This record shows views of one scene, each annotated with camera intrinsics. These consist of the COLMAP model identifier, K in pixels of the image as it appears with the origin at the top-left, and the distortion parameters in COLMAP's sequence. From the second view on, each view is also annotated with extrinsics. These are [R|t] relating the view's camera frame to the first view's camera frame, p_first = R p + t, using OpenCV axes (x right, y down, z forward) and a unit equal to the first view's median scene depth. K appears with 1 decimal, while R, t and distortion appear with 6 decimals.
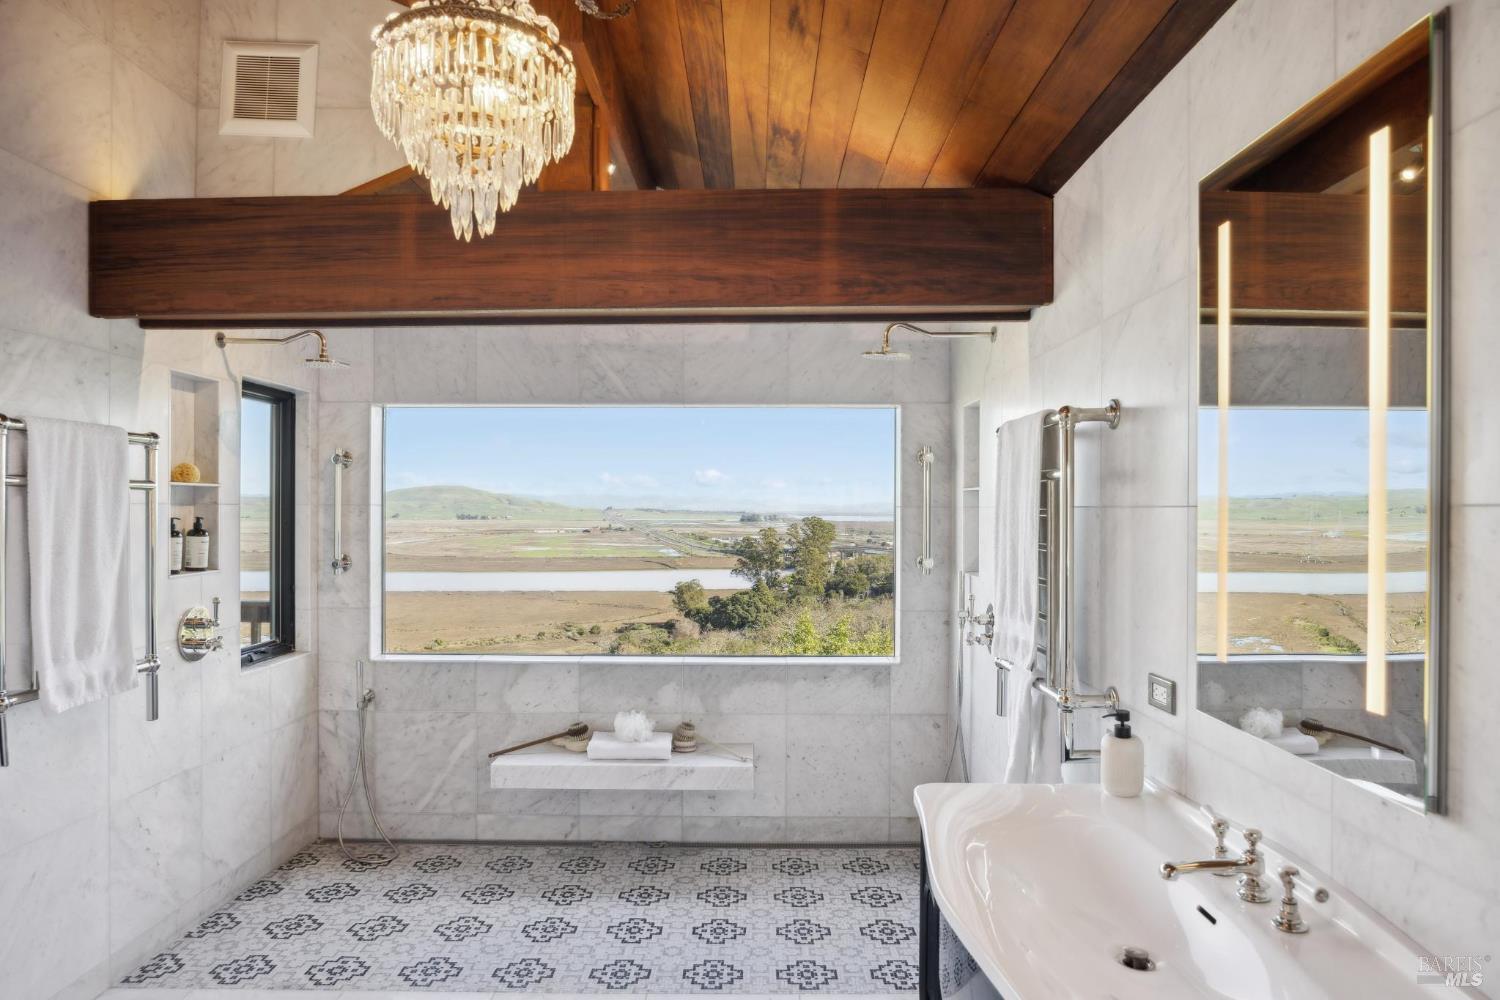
lens RADIAL K [[948.3, 0, 717.1], [0, 948.3, 520.9], [0, 0, 1]] dist [-0.022760, 0.001868]
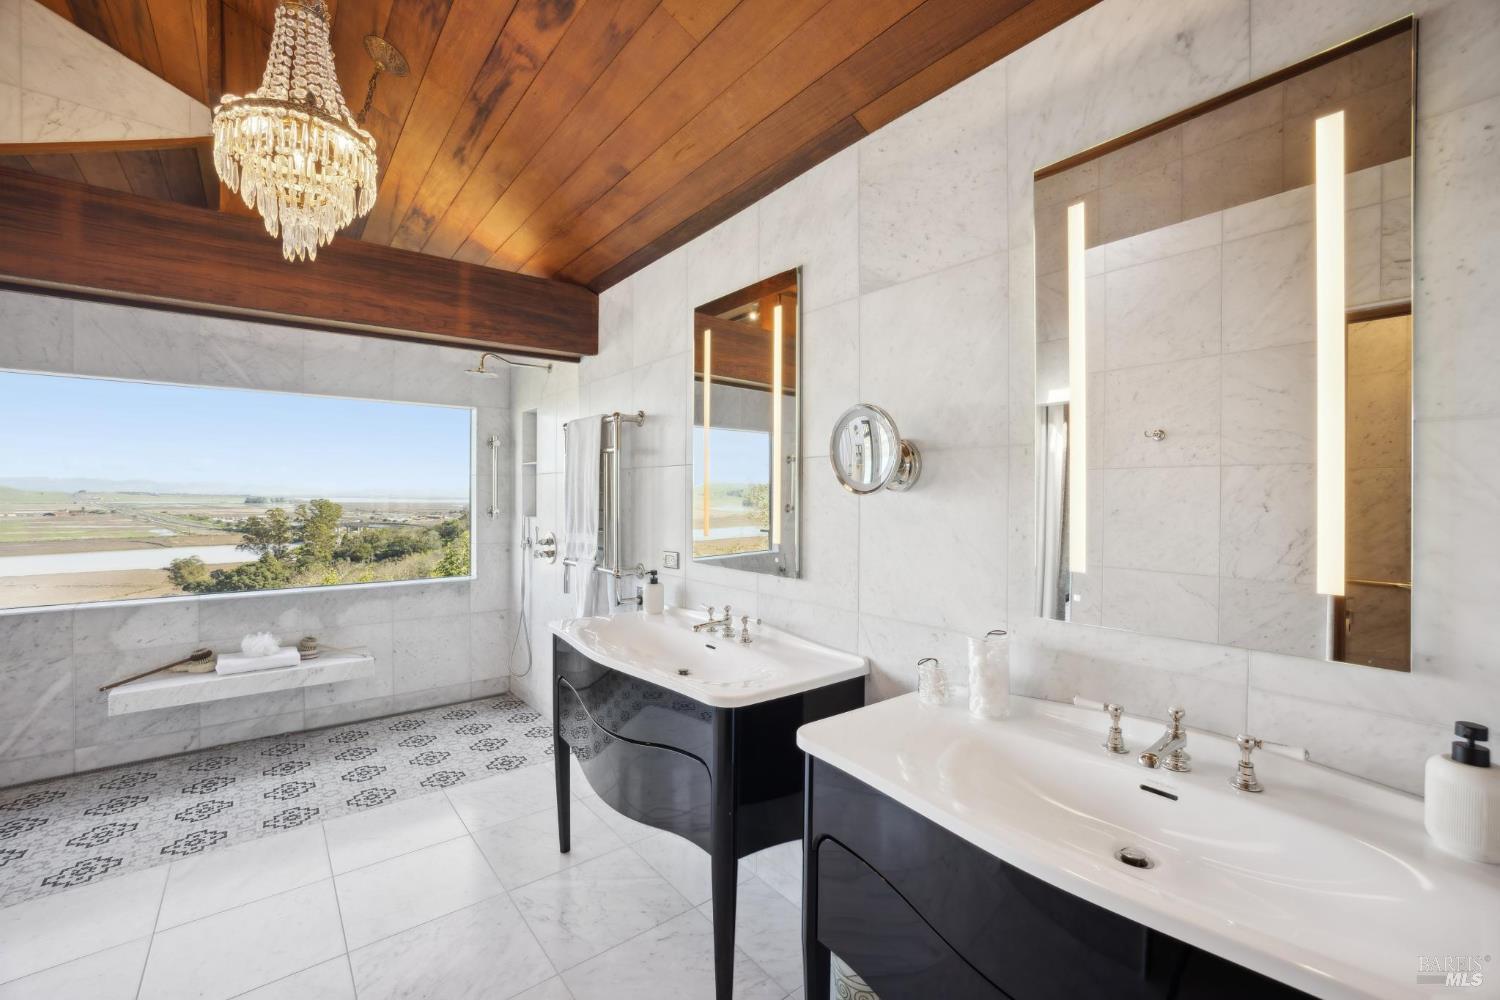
lens RADIAL K [[651.4, 0, 750.0], [0, 651.4, 500.0], [0, 0, 1]] dist [-0.000849, 0.000388]
pose [[0.774134, -0.005387, 0.632999, -0.131365], [0.006576, 0.999978, 0.000467, 0.028345], [-0.632987, 0.003801, 0.774153, -0.083566]]
